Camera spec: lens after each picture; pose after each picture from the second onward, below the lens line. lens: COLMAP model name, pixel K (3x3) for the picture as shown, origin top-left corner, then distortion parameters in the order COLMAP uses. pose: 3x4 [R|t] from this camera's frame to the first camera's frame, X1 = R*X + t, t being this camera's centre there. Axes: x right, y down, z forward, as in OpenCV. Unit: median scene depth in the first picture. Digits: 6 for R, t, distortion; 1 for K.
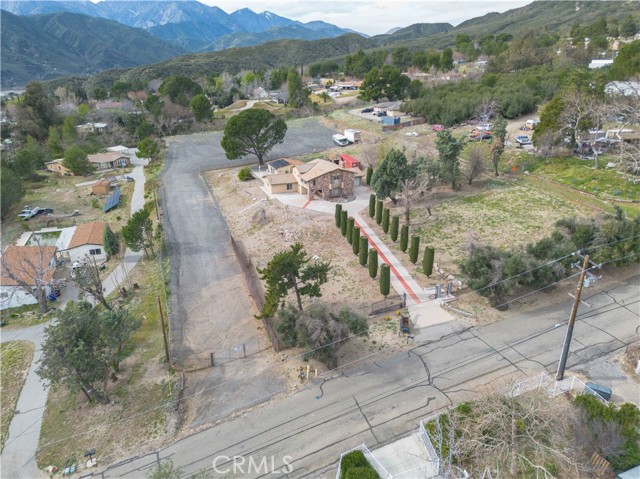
lens RADIAL K [[408.7, 0, 320.0], [0, 408.7, 239.5], [0, 0, 1]] dist [0.268969, -0.262122]
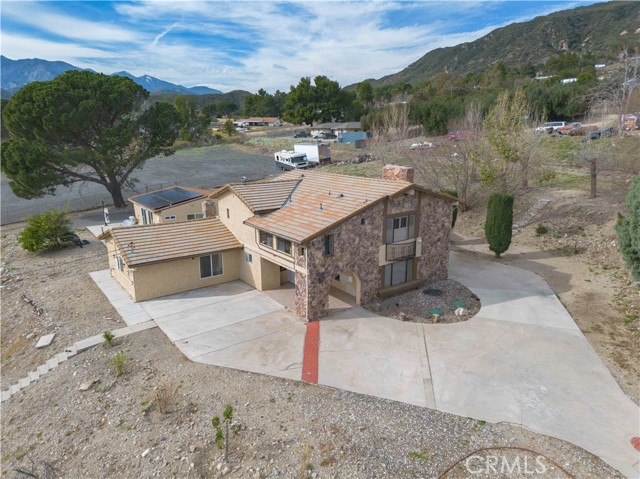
lens RADIAL K [[408.7, 0, 320.0], [0, 408.7, 239.5], [0, 0, 1]] dist [0.268969, -0.262122]
pose [[0.968657, -0.063247, 0.240217, -0.069764], [0.093730, 0.988620, -0.117663, -0.106874], [-0.230042, 0.136490, 0.963562, 0.722047]]
